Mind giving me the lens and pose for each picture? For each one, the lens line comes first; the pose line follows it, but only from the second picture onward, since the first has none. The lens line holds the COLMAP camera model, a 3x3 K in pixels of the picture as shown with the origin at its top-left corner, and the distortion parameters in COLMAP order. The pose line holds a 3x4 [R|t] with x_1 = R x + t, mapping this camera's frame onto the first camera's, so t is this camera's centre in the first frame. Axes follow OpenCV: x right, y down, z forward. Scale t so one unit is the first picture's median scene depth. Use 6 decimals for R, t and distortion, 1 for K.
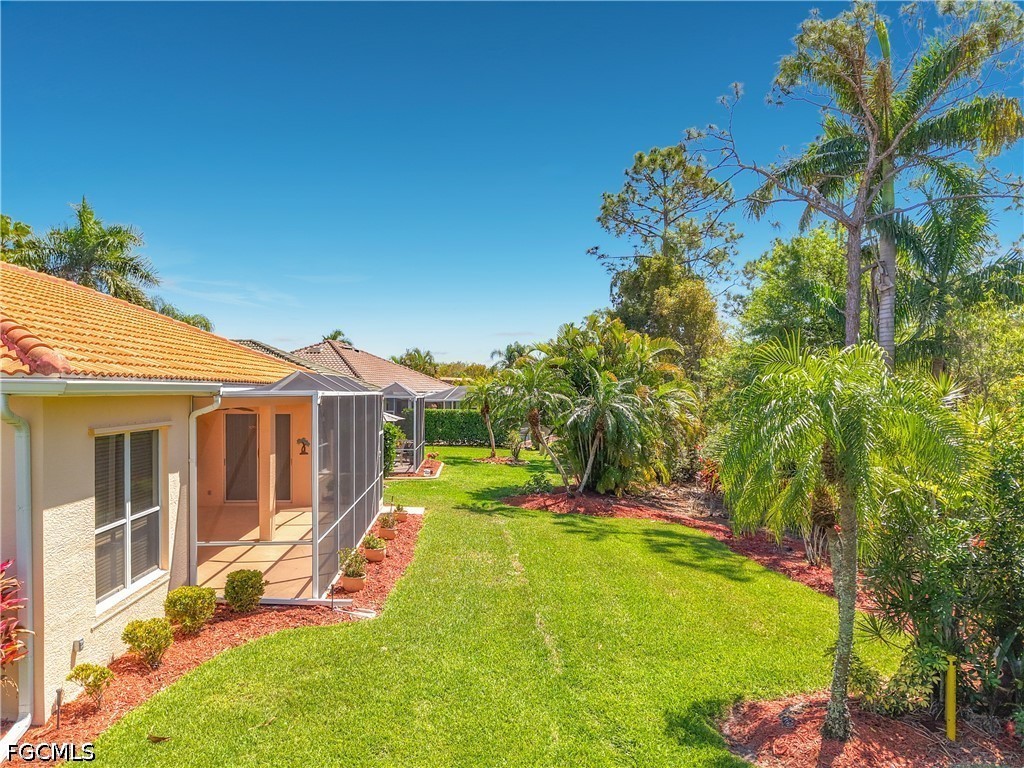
lens RADIAL K [[710.8, 0, 511.8], [0, 710.8, 407.7], [0, 0, 1]] dist [-0.006813, -0.003061]
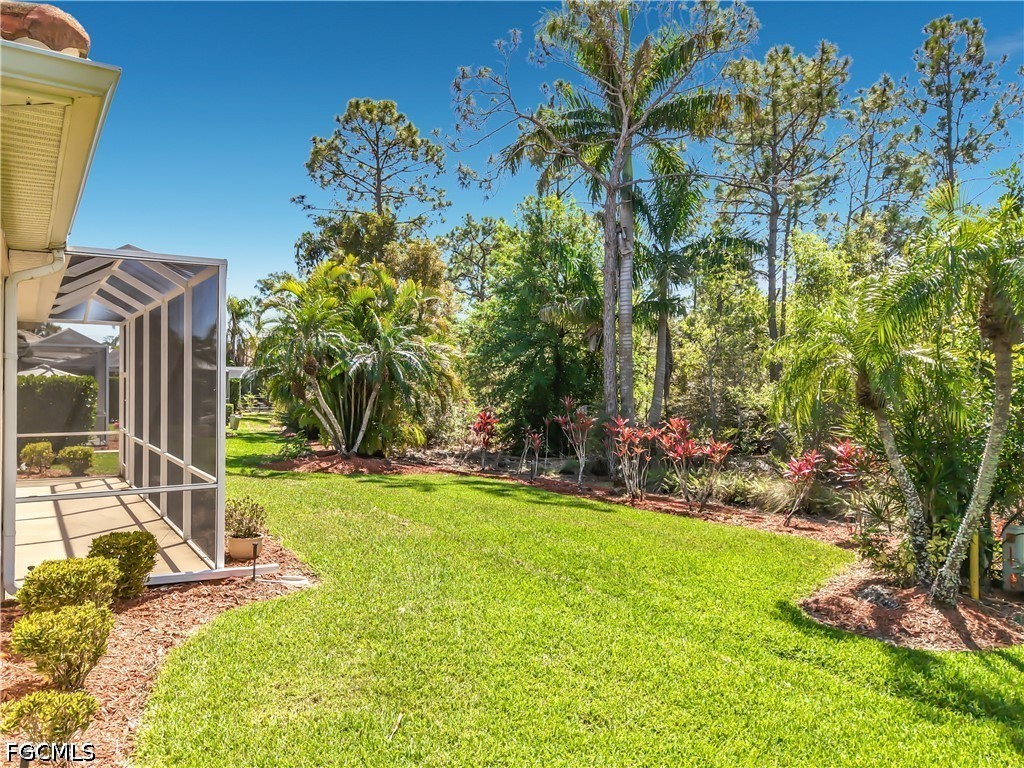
lens RADIAL K [[721.2, 0, 512.0], [0, 721.2, 384.0], [0, 0, 1]] dist [0.022708, 0.000580]
pose [[0.868968, 0.001001, 0.494868, -0.186161], [0.008705, 0.999812, -0.017307, 0.054444], [-0.494792, 0.019347, 0.868796, 0.134655]]
